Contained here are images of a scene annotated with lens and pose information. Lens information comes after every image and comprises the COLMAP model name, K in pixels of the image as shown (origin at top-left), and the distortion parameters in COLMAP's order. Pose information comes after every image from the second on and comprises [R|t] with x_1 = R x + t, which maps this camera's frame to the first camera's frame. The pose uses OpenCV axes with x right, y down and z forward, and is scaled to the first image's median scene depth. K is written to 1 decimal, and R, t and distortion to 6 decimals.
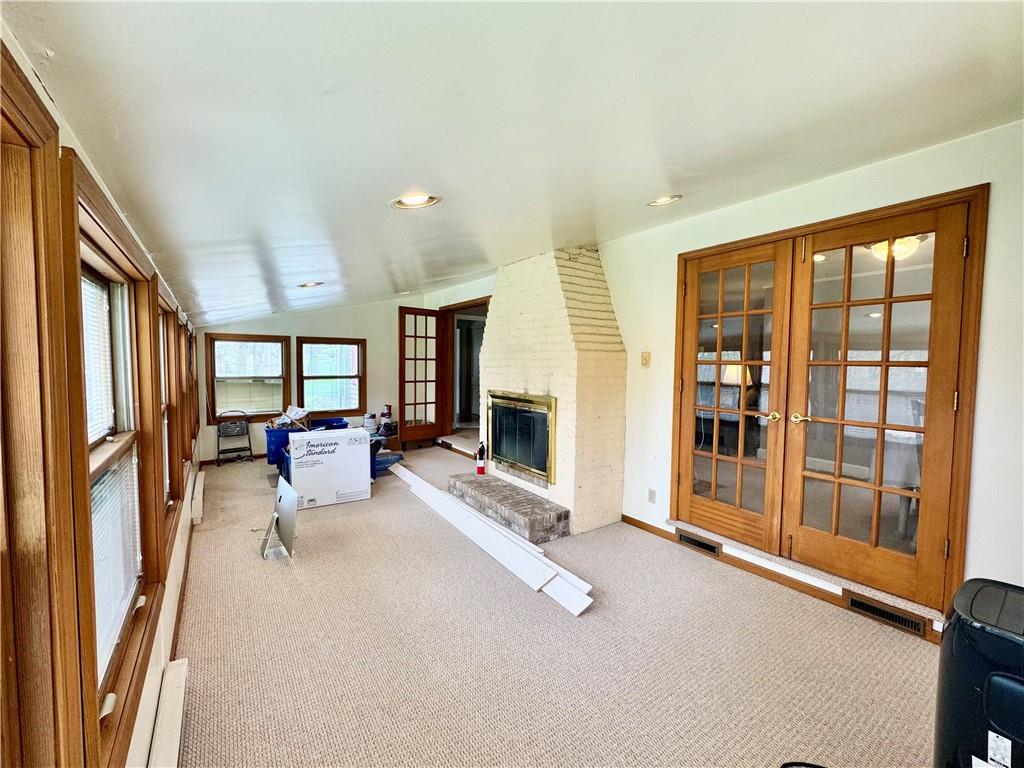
lens RADIAL K [[410.1, 0, 507.9], [0, 410.1, 381.1], [0, 0, 1]] dist [0.000139, 0.000231]
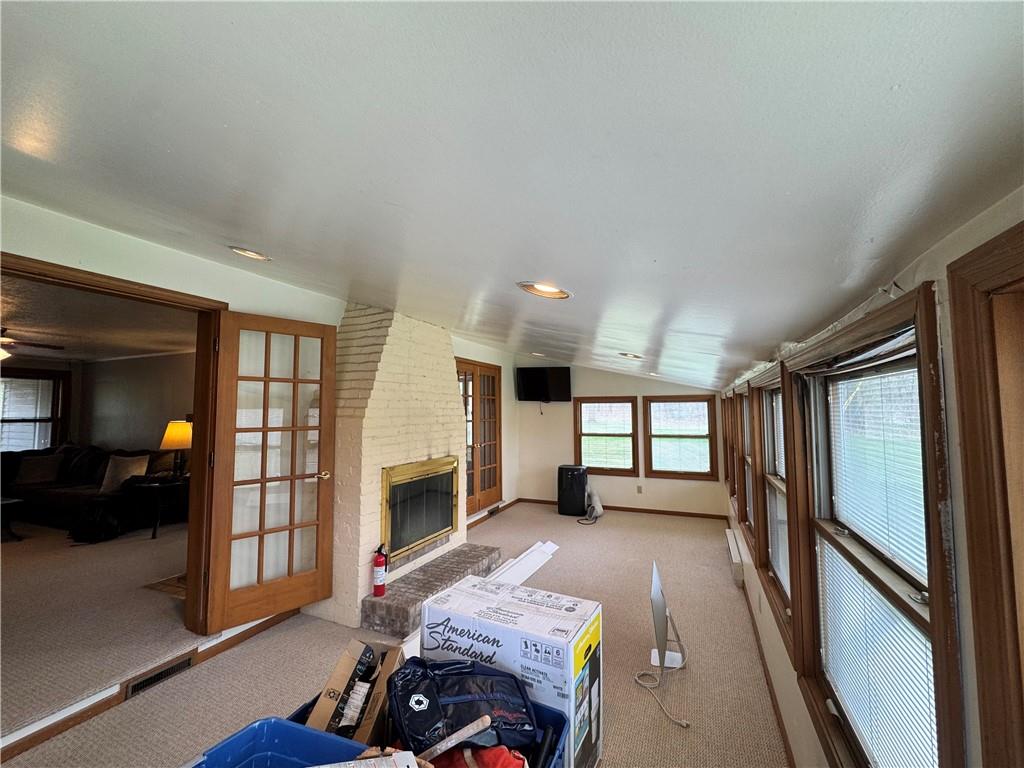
lens RADIAL K [[410.1, 0, 507.9], [0, 410.1, 381.1], [0, 0, 1]] dist [0.000139, 0.000231]
pose [[-0.471535, 0.066253, 0.879355, -0.962923], [0.071894, 0.996743, -0.036546, -0.111677], [-0.878912, 0.045988, -0.474762, 1.353167]]
